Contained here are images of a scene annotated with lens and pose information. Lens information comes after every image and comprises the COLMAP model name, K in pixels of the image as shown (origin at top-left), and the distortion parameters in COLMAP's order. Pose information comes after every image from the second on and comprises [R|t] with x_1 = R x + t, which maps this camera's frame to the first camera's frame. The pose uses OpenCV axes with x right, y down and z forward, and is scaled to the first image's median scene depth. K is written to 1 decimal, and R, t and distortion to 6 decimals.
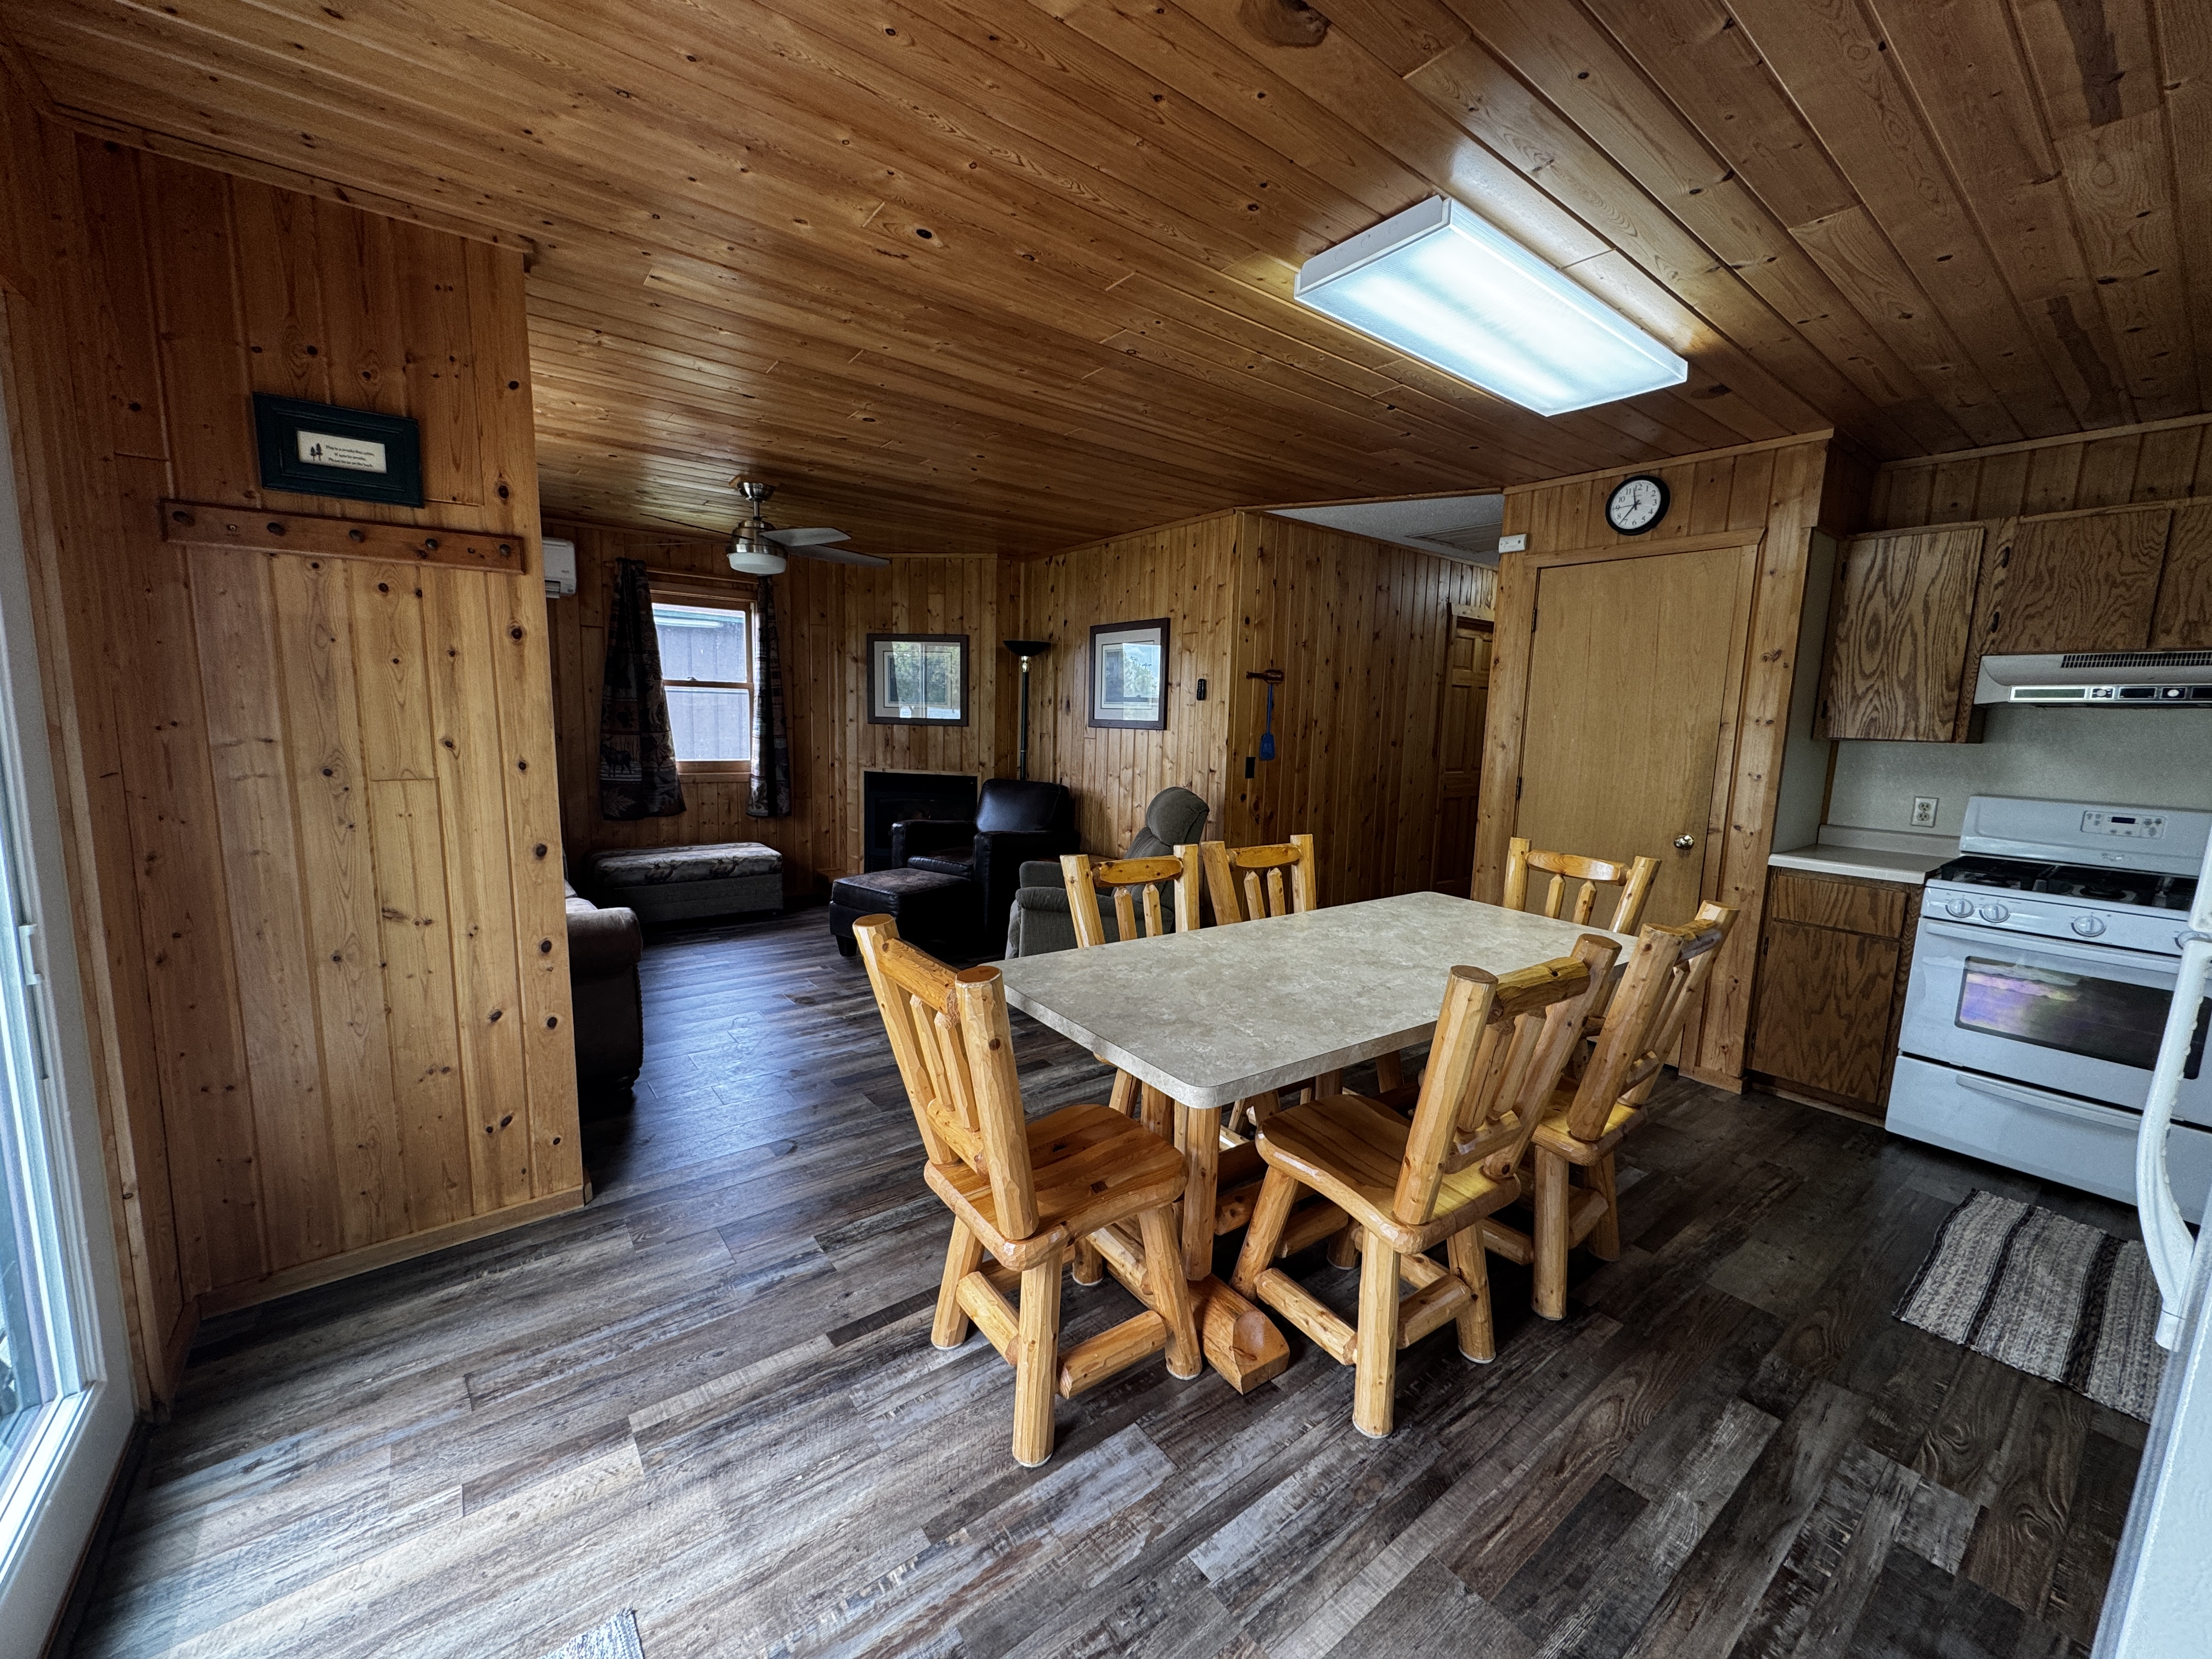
lens RADIAL K [[876.5, 0, 1106.0], [0, 876.5, 829.5], [0, 0, 1]] dist [-0.005777, 0.000448]
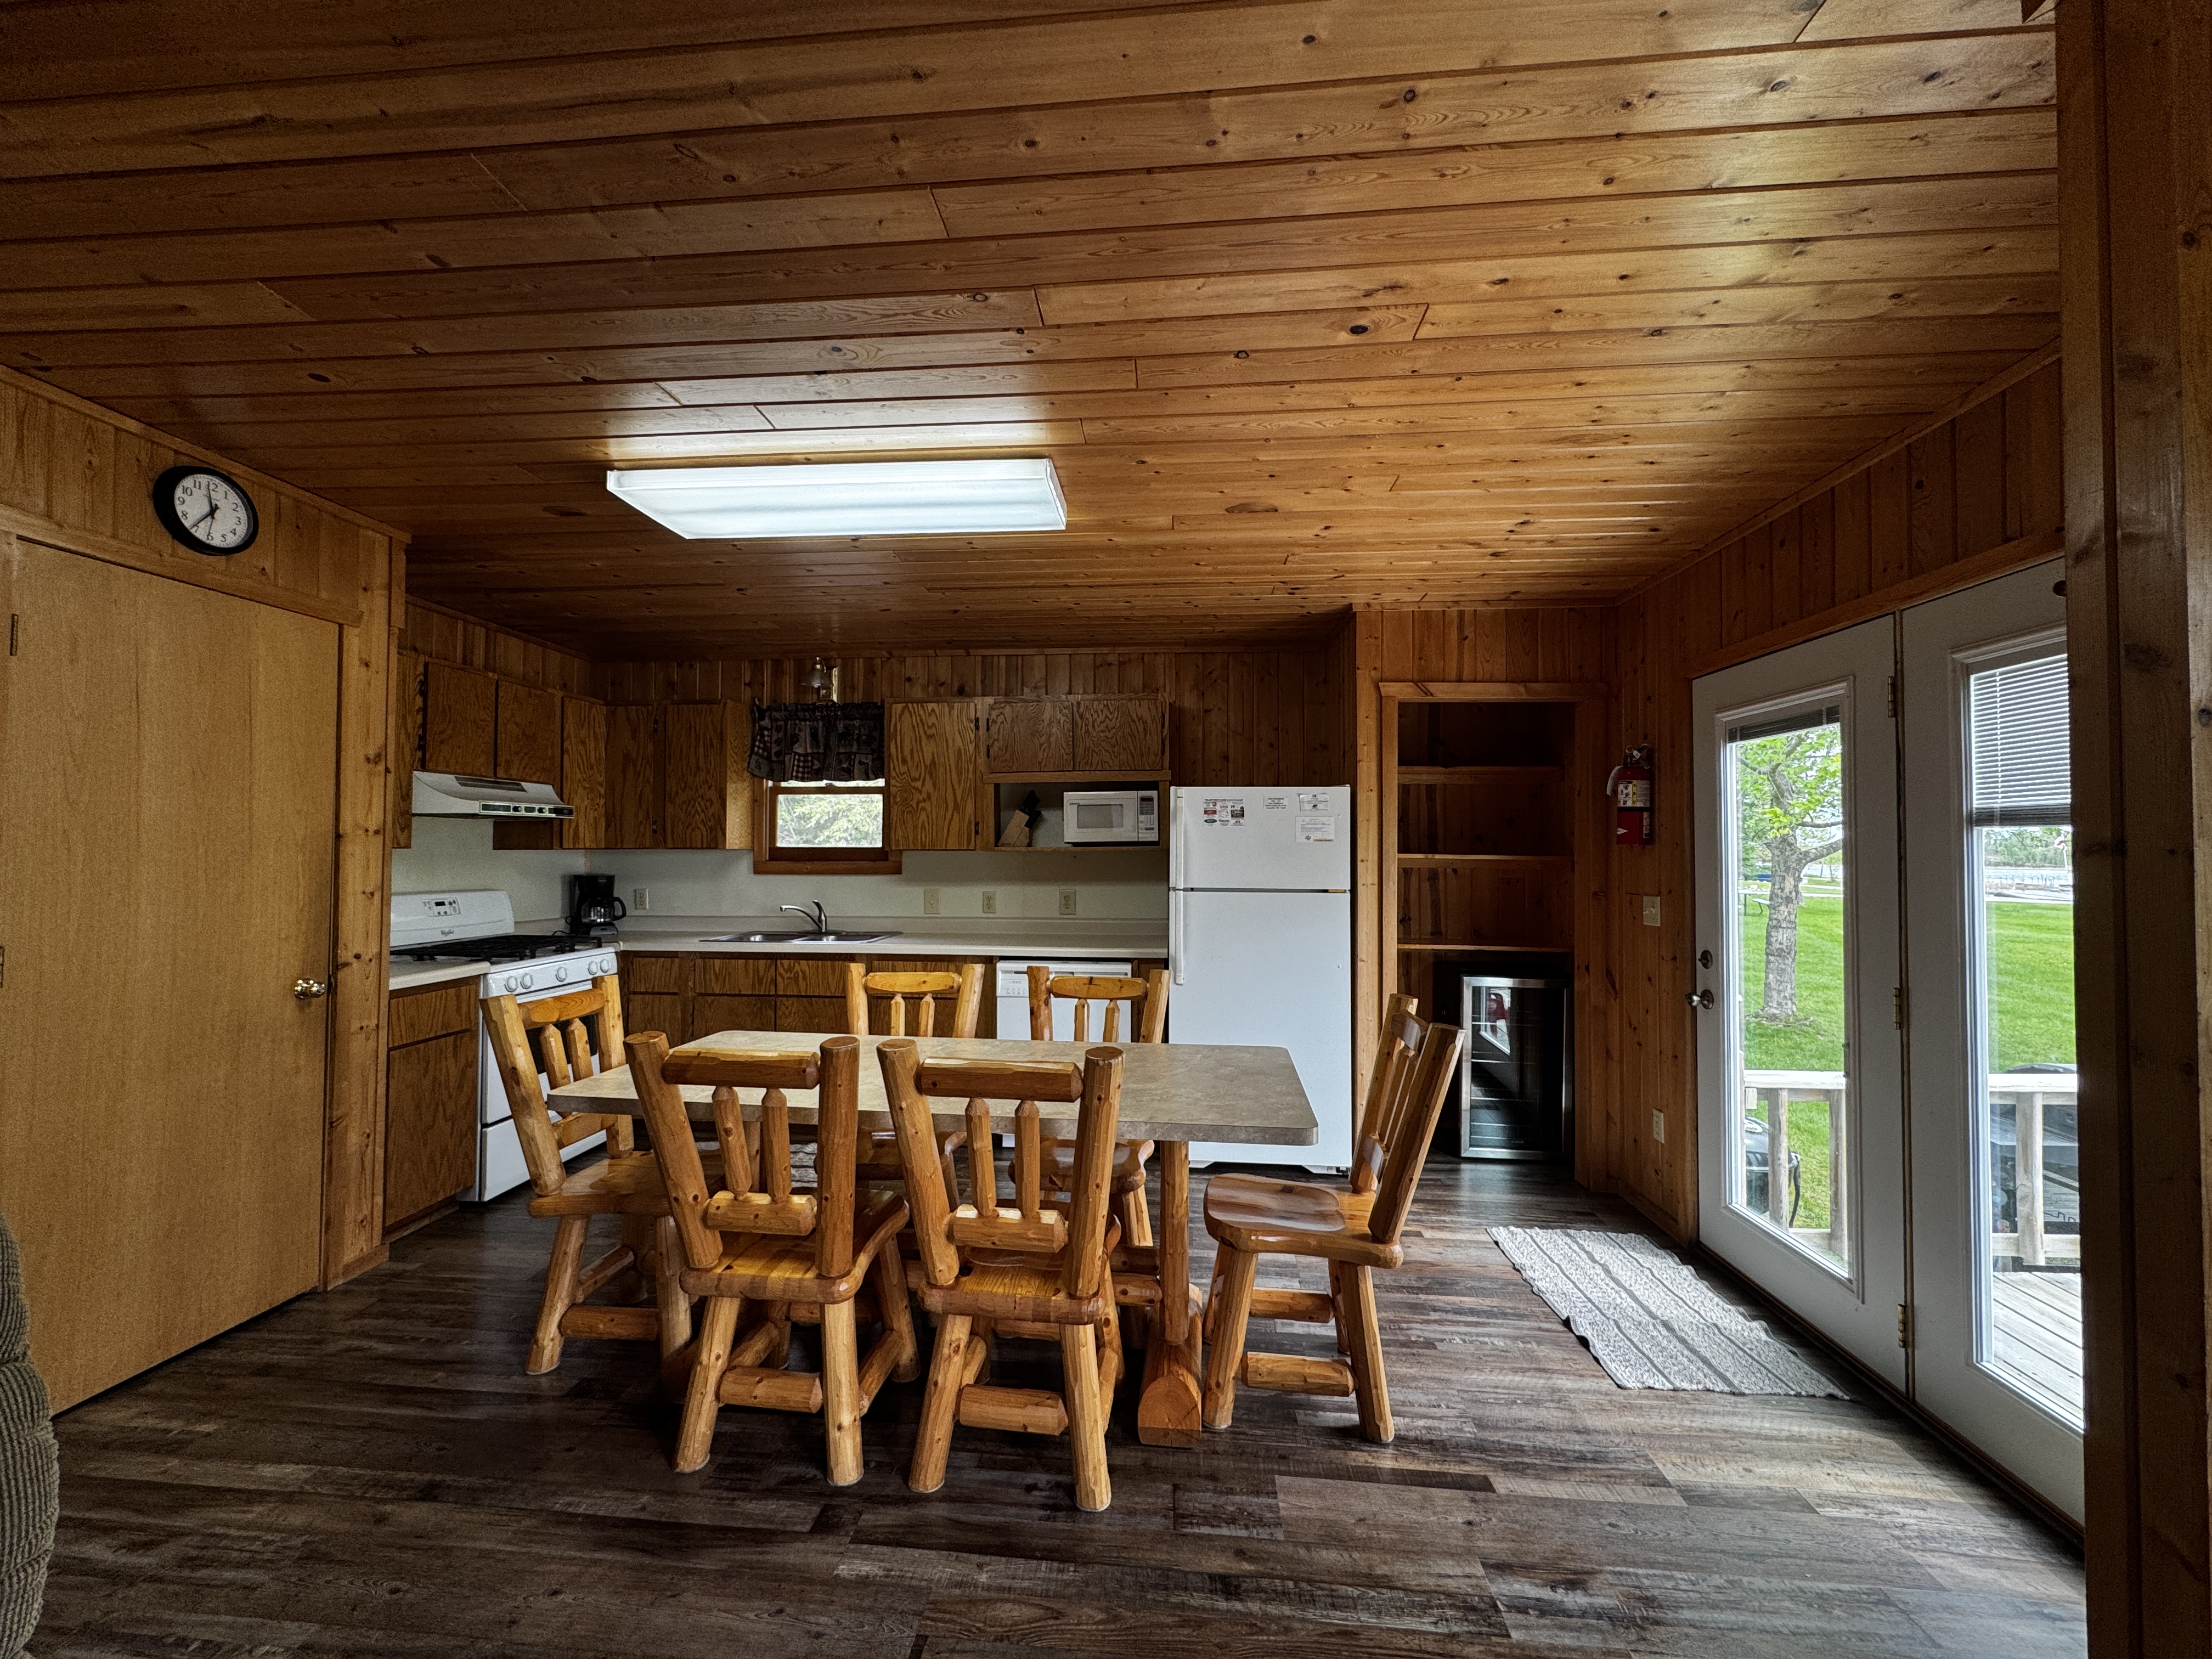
lens RADIAL K [[876.5, 0, 1106.0], [0, 876.5, 829.5], [0, 0, 1]] dist [-0.005777, 0.000448]
pose [[-0.737606, -0.016685, 0.675025, -0.567268], [0.062992, 0.993635, 0.093392, -0.237777], [-0.672286, 0.111408, -0.731860, 1.694270]]
